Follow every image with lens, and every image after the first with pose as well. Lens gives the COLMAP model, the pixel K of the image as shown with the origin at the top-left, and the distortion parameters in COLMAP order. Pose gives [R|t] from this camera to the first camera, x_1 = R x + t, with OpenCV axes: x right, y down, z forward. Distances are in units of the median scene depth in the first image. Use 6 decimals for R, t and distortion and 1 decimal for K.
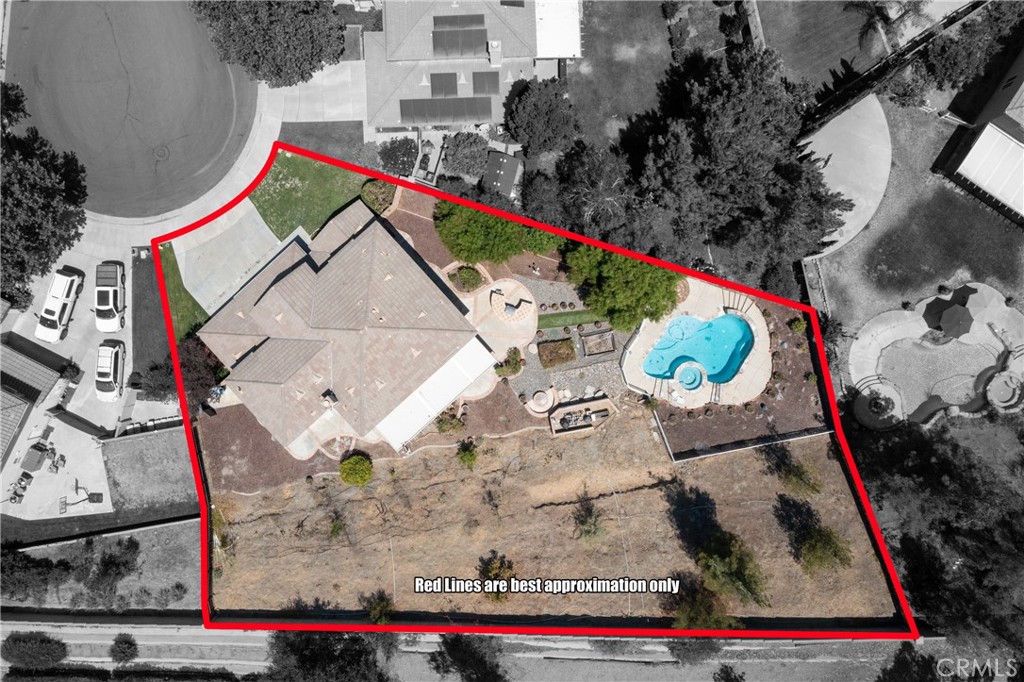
lens RADIAL K [[814.2, 0, 517.0], [0, 814.2, 341.5], [0, 0, 1]] dist [-0.012041, -0.001072]
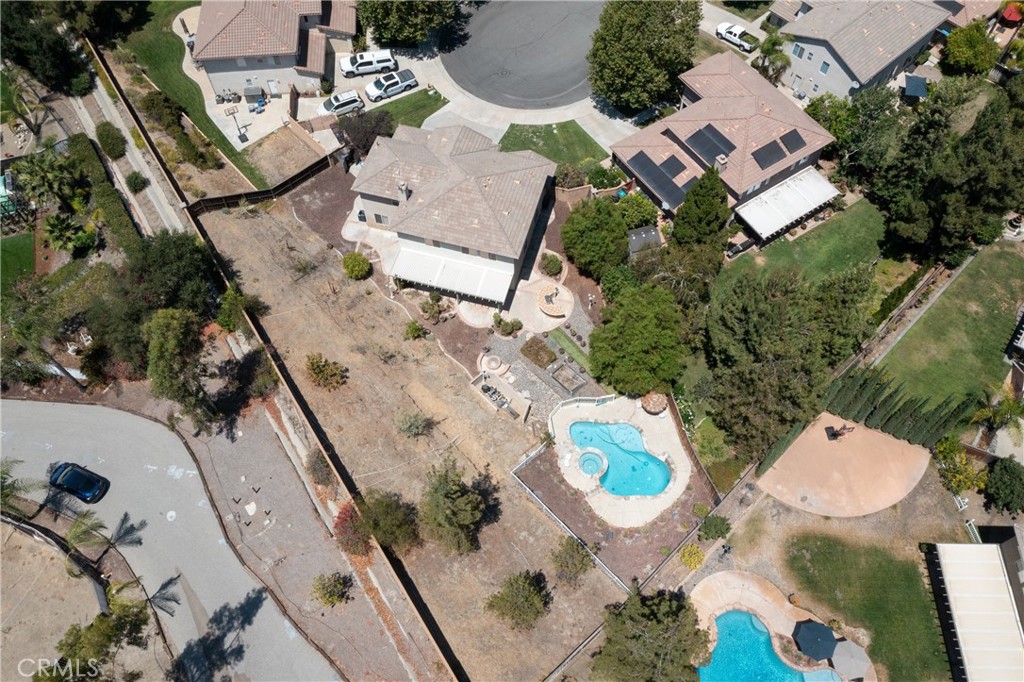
lens RADIAL K [[814.2, 0, 512.2], [0, 814.2, 338.5], [0, 0, 1]] dist [-0.012041, -0.001072]
pose [[0.527613, 0.729326, -0.435555, 0.490994], [-0.849344, 0.443581, -0.286094, 0.347106], [-0.015452, 0.520883, 0.853488, 0.082073]]
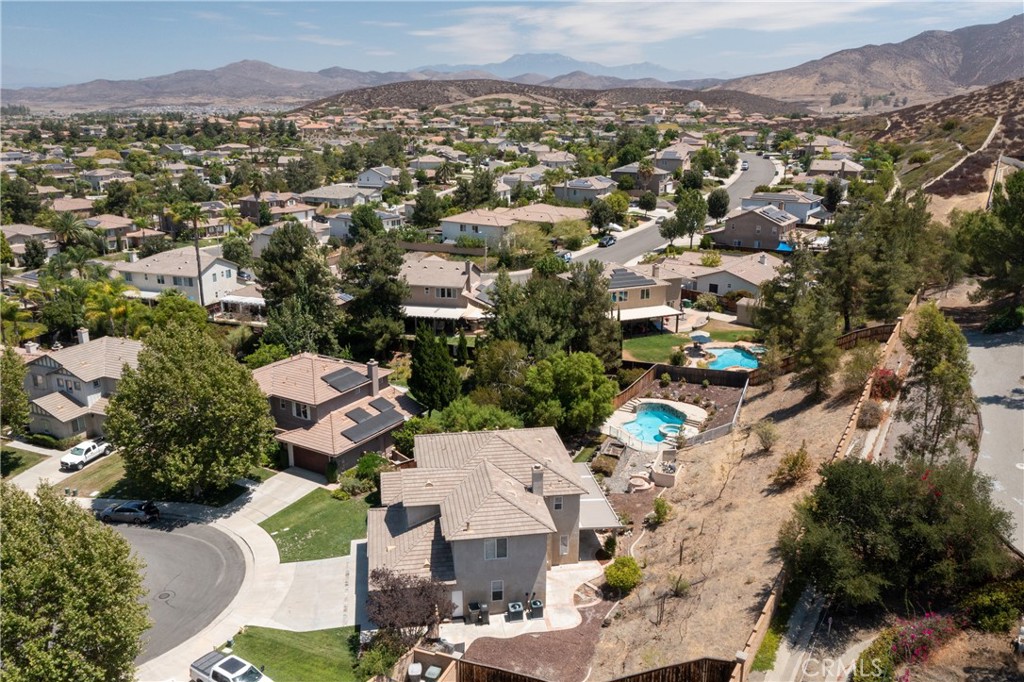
lens RADIAL K [[814.2, 0, 511.8], [0, 814.2, 341.8], [0, 0, 1]] dist [-0.012041, -0.001072]
pose [[0.541999, -0.235397, 0.806738, -0.872683], [0.840251, 0.135039, -0.525111, 0.469251], [0.014669, 0.962472, 0.270984, 0.554553]]
